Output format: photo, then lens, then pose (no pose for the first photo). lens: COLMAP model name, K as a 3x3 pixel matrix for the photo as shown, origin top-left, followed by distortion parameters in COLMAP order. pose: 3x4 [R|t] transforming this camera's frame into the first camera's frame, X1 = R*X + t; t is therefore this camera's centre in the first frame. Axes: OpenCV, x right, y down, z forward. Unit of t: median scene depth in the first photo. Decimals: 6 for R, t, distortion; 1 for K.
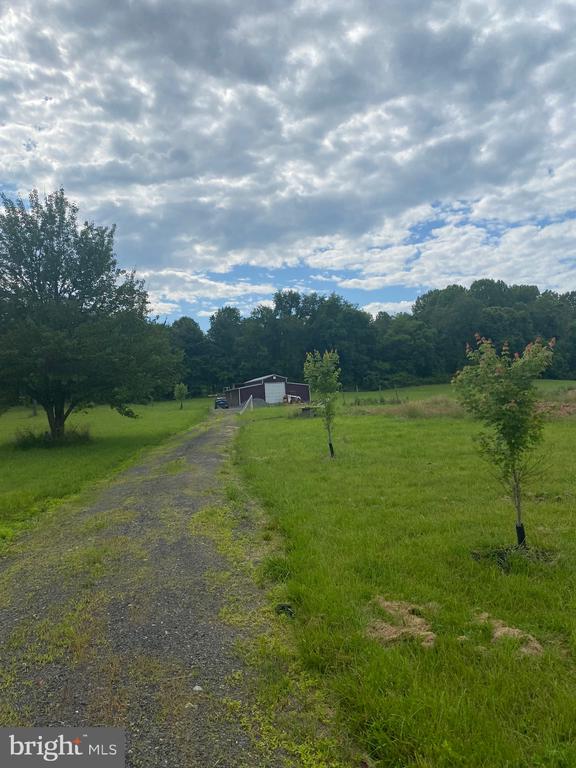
lens RADIAL K [[580.0, 0, 283.4], [0, 580.0, 399.2], [0, 0, 1]] dist [0.050243, -0.041808]
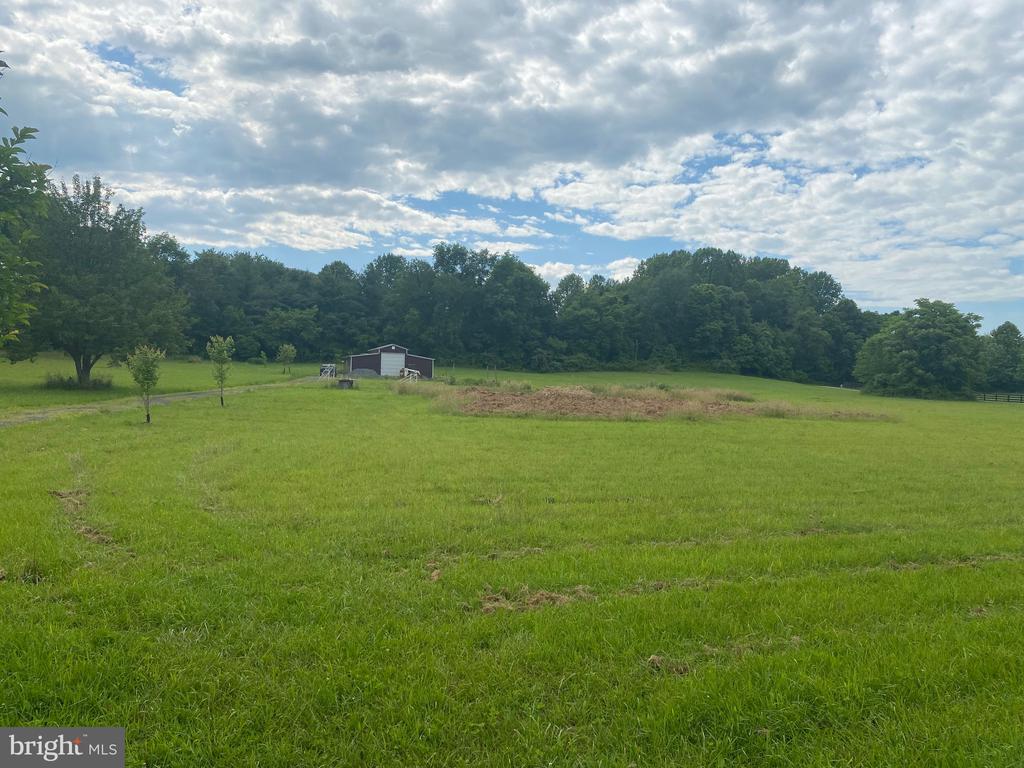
lens RADIAL K [[773.3, 0, 504.0], [0, 773.3, 387.5], [0, 0, 1]] dist [0.050243, -0.041808]
pose [[0.996122, 0.087816, 0.005335, 0.024610], [-0.087892, 0.995996, 0.016344, -0.001682], [-0.003879, -0.016749, 0.999852, -0.031324]]
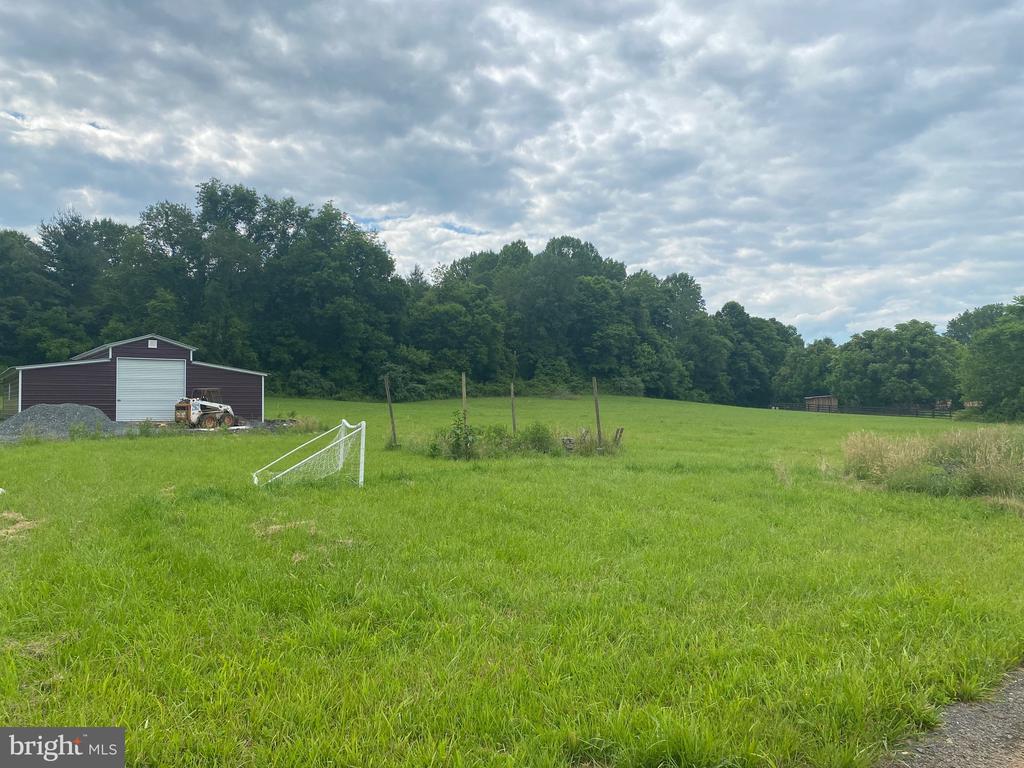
lens RADIAL K [[766.6, 0, 527.4], [0, 766.6, 406.6], [0, 0, 1]] dist [0.000629, -0.015294]
pose [[0.930856, 0.056524, 0.360988, 0.004450], [-0.052806, 0.998401, -0.020163, -0.000715], [-0.361551, -0.000293, 0.932352, 0.083746]]
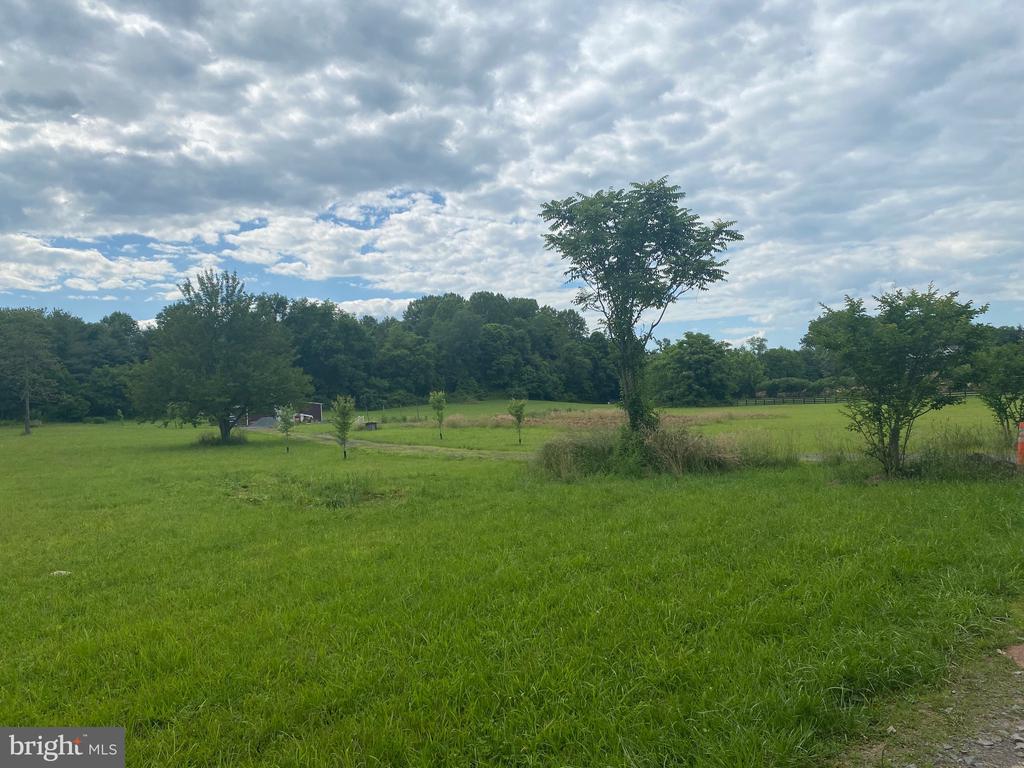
lens RADIAL K [[773.3, 0, 501.9], [0, 773.3, 406.7], [0, 0, 1]] dist [0.050243, -0.041808]
pose [[0.934522, 0.013931, 0.355634, -0.022170], [-0.007377, 0.999777, -0.019780, 0.000566], [-0.355830, 0.015862, 0.934416, -0.054322]]
